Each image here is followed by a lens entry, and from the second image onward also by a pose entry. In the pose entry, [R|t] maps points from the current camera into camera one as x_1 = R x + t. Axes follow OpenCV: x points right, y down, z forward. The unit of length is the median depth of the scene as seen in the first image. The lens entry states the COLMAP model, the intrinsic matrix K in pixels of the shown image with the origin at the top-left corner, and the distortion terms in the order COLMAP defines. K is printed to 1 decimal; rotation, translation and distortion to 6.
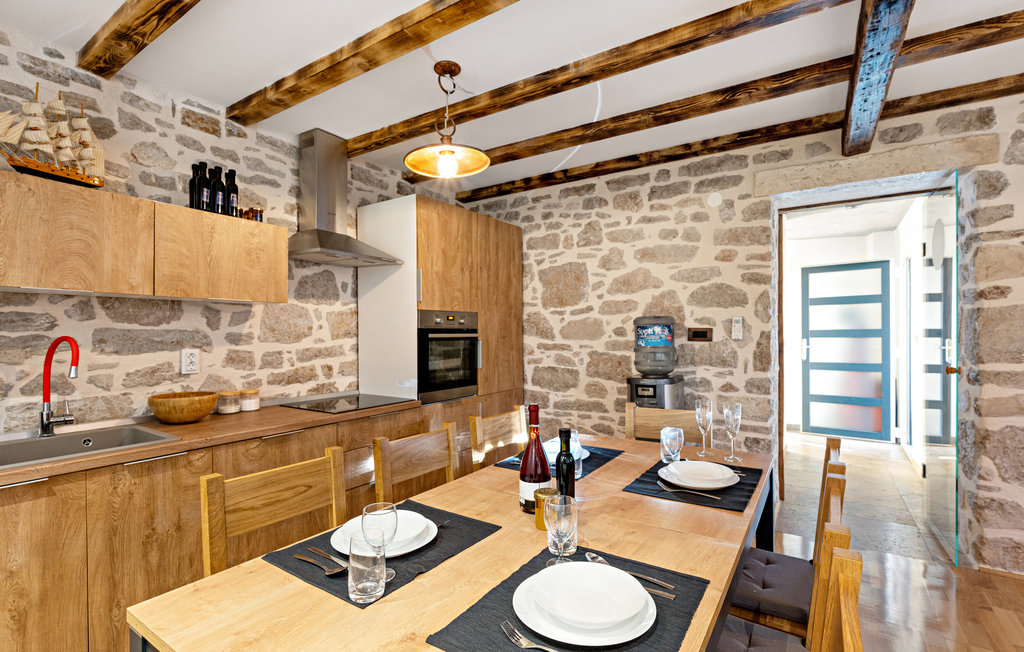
lens RADIAL K [[471.3, 0, 509.1], [0, 471.3, 334.6], [0, 0, 1]] dist [-0.001224, -0.000822]
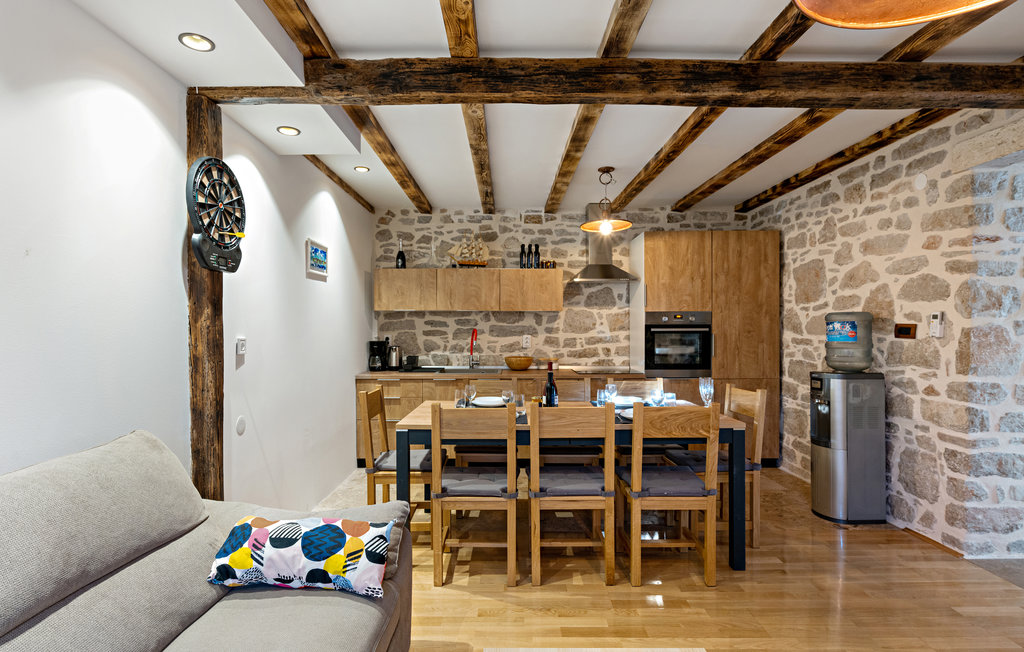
lens RADIAL K [[486.2, 0, 508.7], [0, 486.2, 332.2], [0, 0, 1]] dist [-0.000761, -0.000094]
pose [[0.564206, 0.013094, -0.825530, 0.770423], [-0.004140, 0.999907, 0.013031, -0.007213], [0.825624, -0.003934, 0.564207, -0.179211]]
